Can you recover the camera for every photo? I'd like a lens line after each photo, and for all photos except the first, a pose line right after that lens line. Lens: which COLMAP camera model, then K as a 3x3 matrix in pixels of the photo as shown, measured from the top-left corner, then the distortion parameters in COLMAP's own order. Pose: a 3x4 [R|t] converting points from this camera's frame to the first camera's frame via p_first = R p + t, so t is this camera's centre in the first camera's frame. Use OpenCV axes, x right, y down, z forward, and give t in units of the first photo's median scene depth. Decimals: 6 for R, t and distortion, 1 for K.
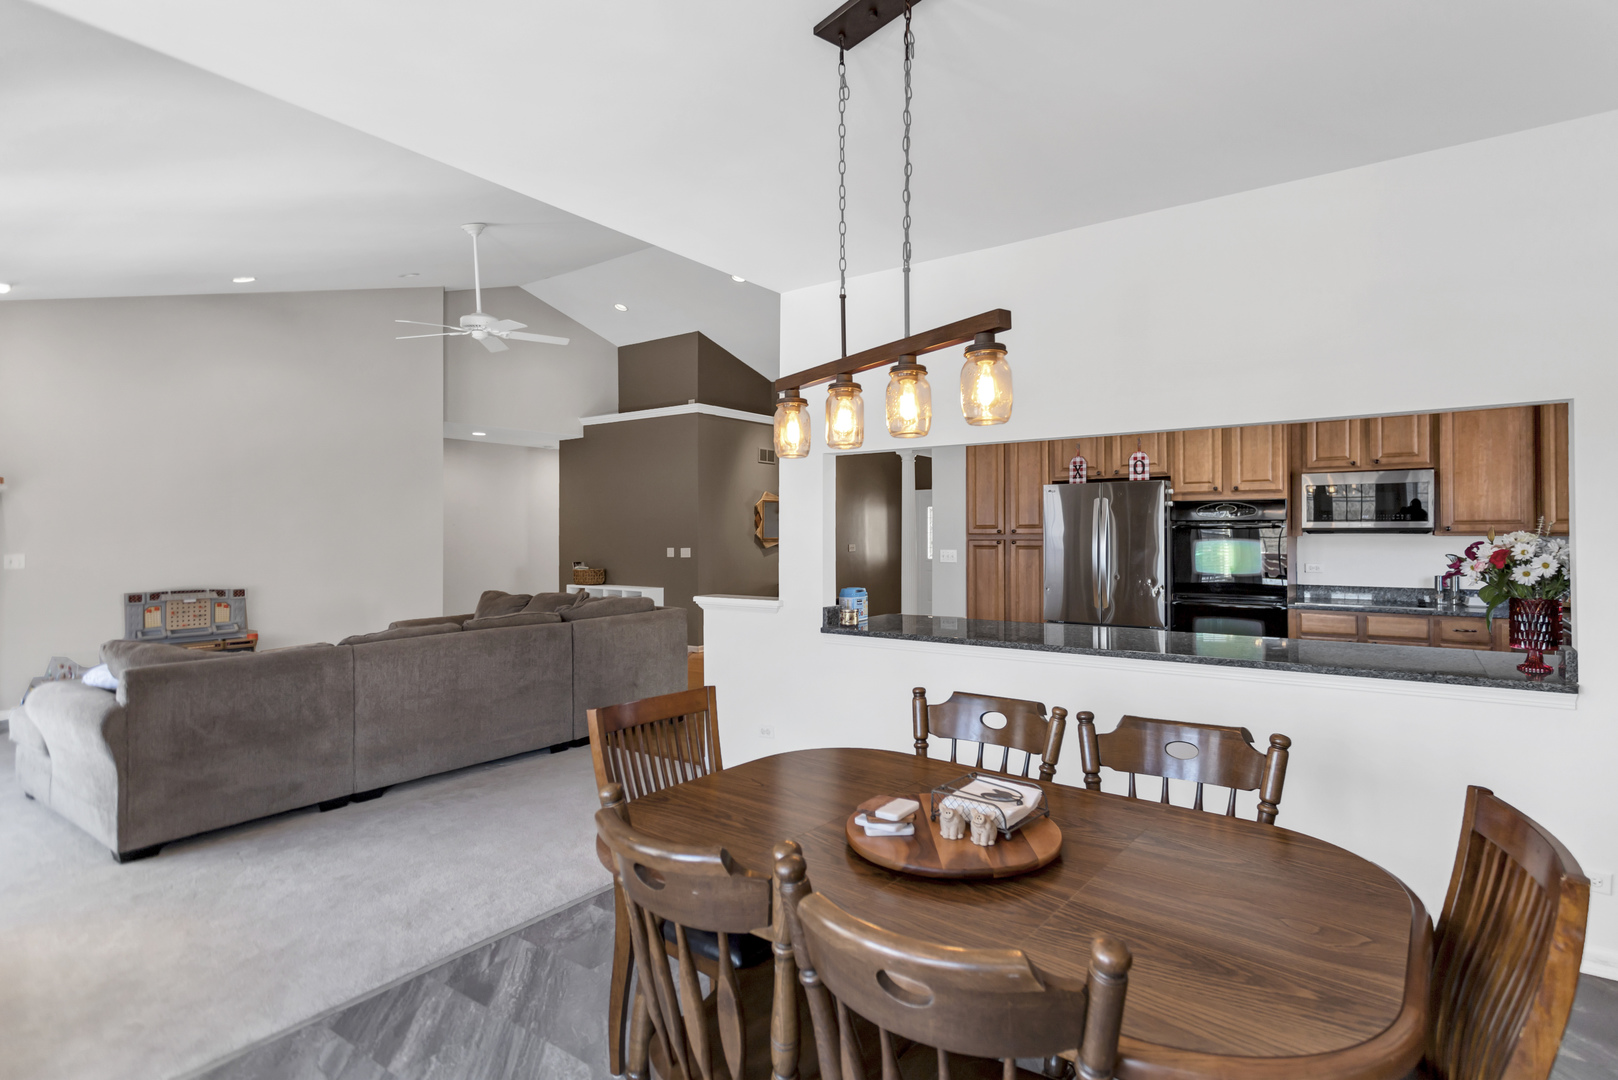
lens RADIAL K [[801.6, 0, 816.1], [0, 801.6, 529.5], [0, 0, 1]] dist [0.030173, -0.000209]
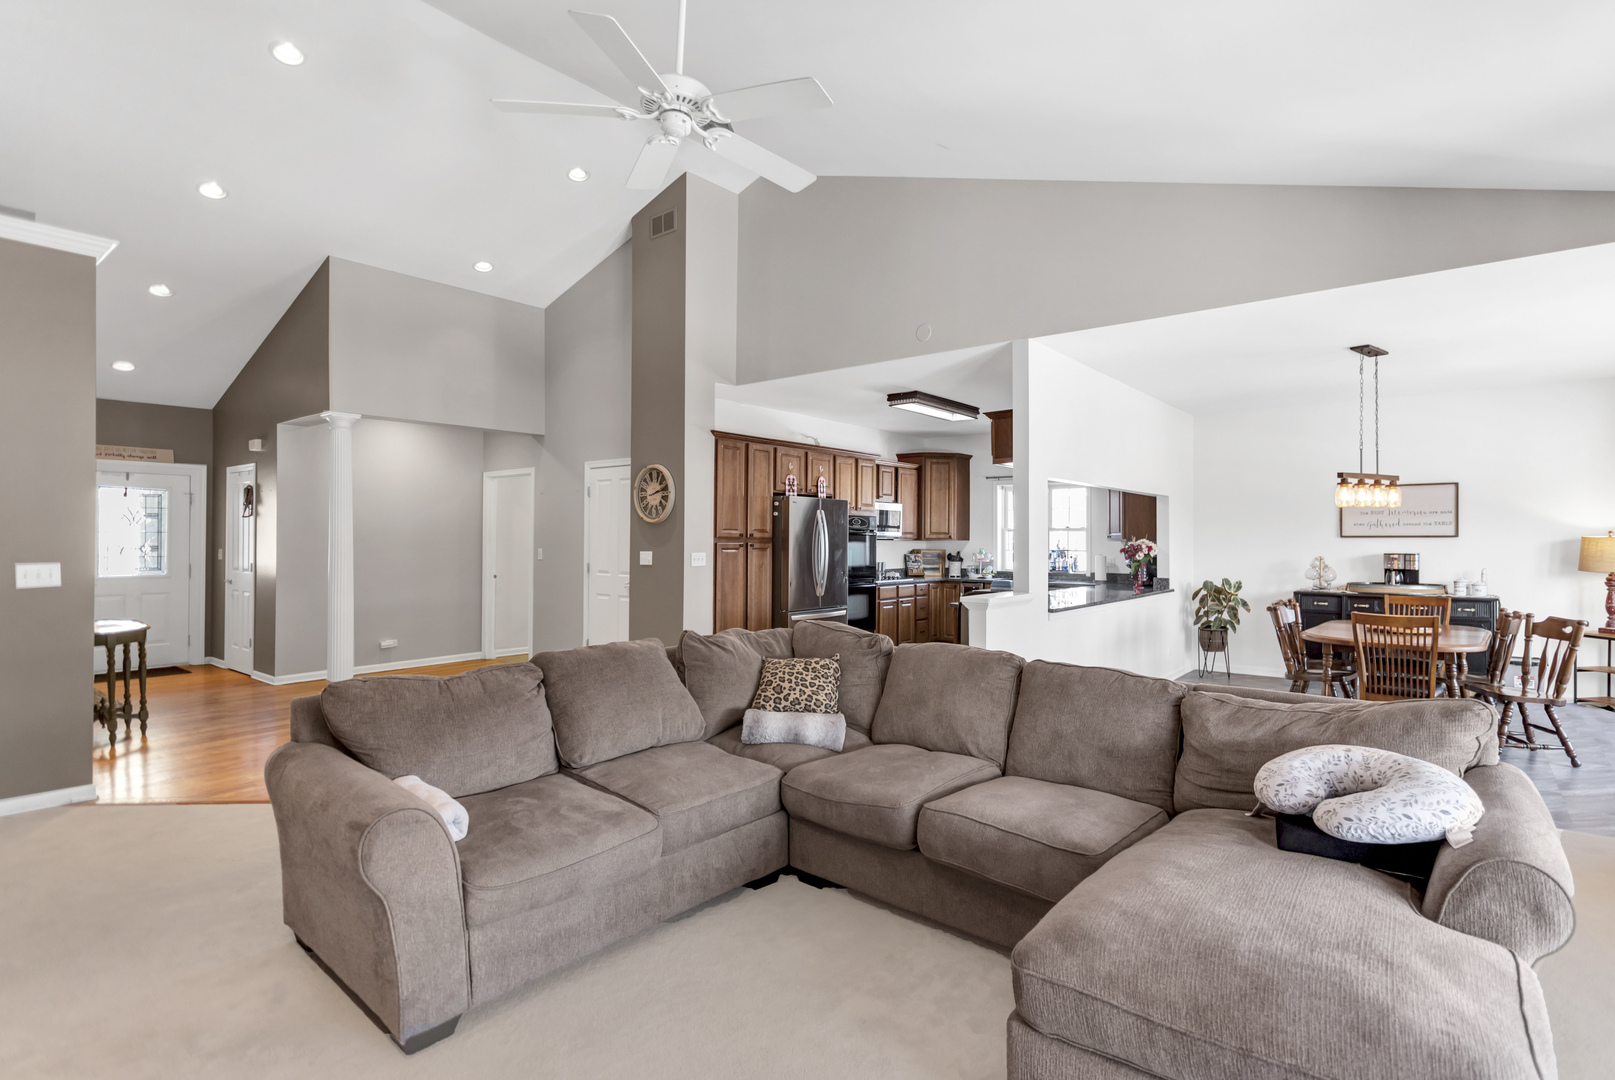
lens RADIAL K [[801.4, 0, 833.9], [0, 801.4, 534.7], [0, 0, 1]] dist [0.001939, 0.000124]
pose [[0.055618, 0.008597, 0.998415, -0.830553], [-0.011339, 0.999904, -0.007978, 0.009349], [-0.998388, -0.010878, 0.055710, 0.787280]]
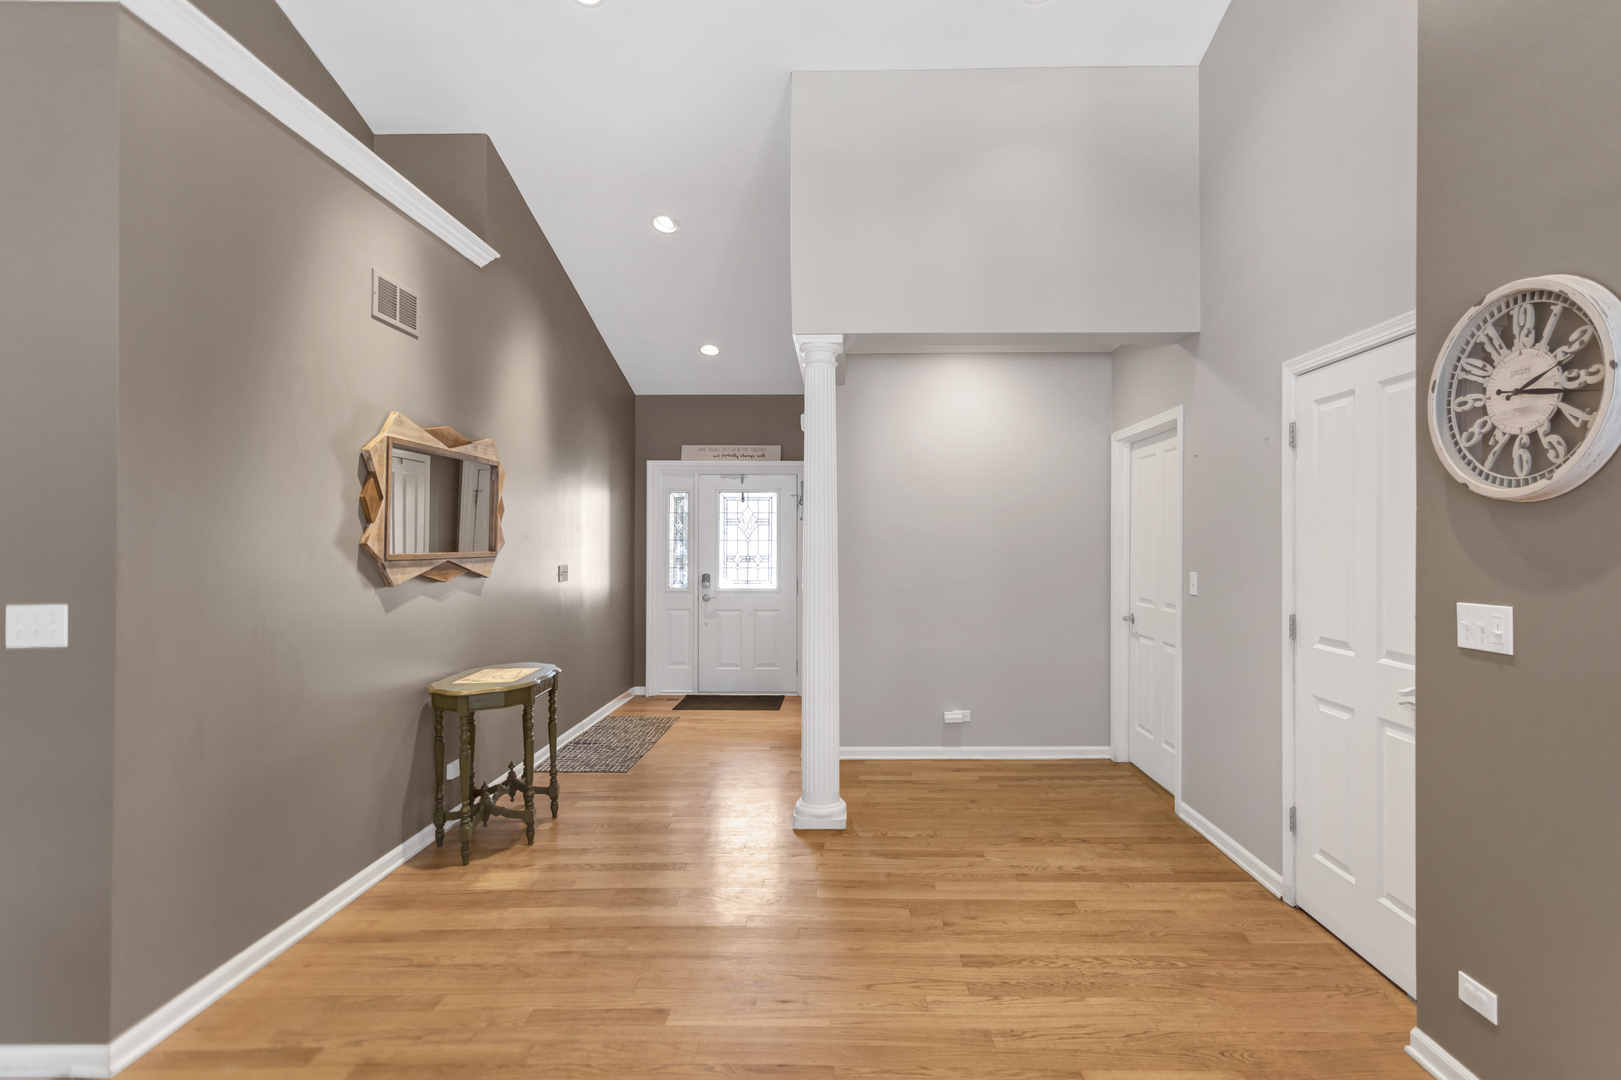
lens RADIAL K [[780.4, 0, 827.6], [0, 780.4, 532.2], [0, 0, 1]] dist [0.003548, 0.010738]
pose [[0.821655, 0.010383, 0.569891, -0.153129], [-0.007147, 0.999943, -0.007913, 0.004021], [-0.569940, 0.002429, 0.821682, 0.993367]]
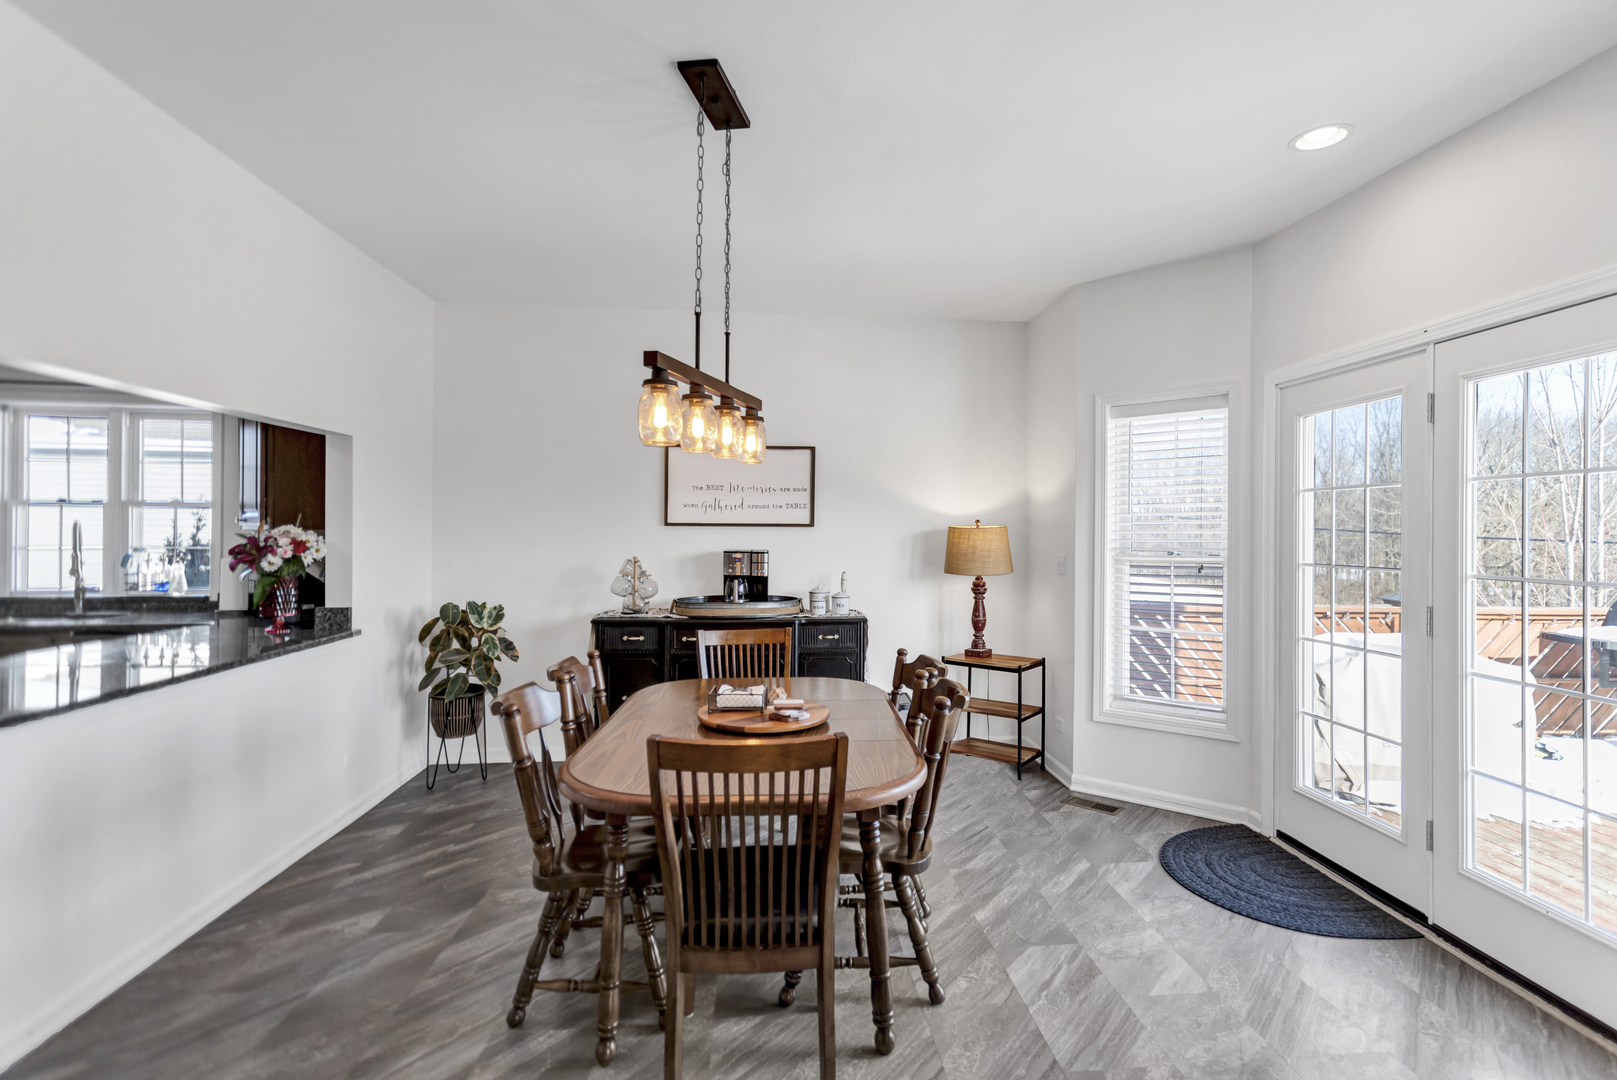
lens RADIAL K [[768.9, 0, 852.4], [0, 768.9, 531.9], [0, 0, 1]] dist [0.002643, 0.000958]
pose [[-0.668901, -0.002824, 0.743346, -0.269838], [-0.013791, 0.999868, -0.008612, 0.005192], [-0.743224, -0.016012, -0.668852, 0.464040]]
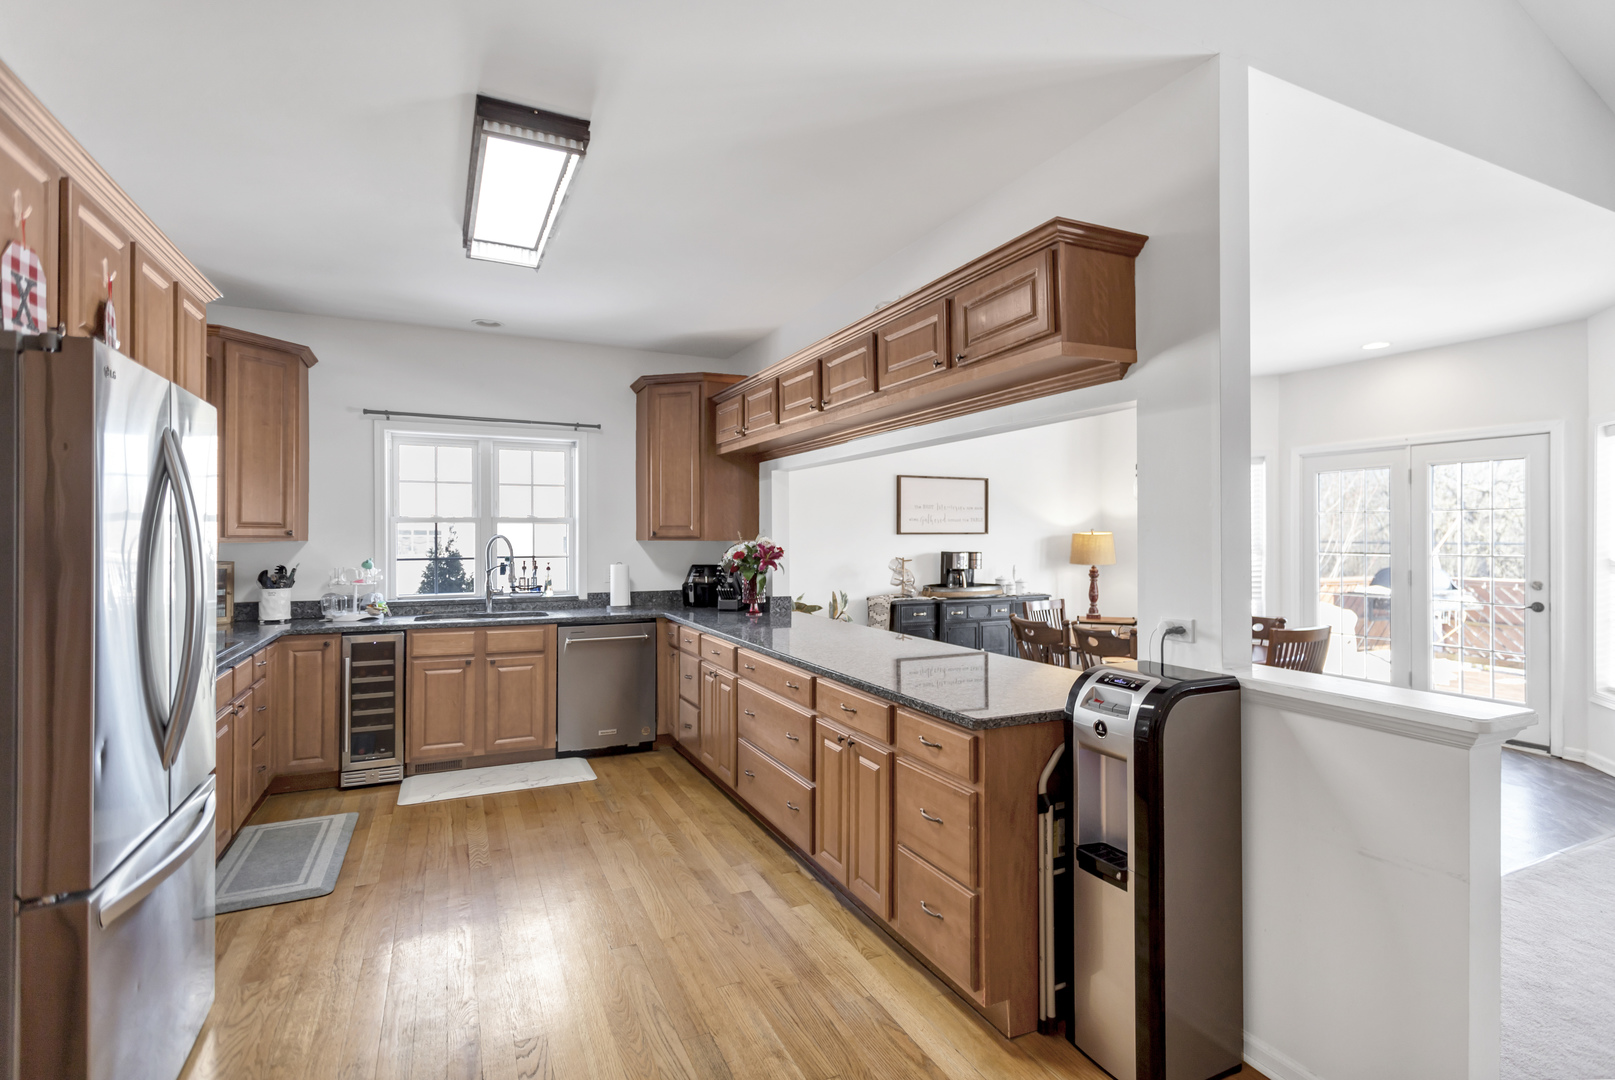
lens RADIAL K [[777.5, 0, 824.6], [0, 777.5, 532.3], [0, 0, 1]] dist [0.003548, 0.010738]
pose [[-0.880877, 0.004632, 0.473323, -0.020164], [-0.001787, 0.999912, -0.013112, 0.006233], [-0.473342, -0.012396, -0.880791, 1.010211]]
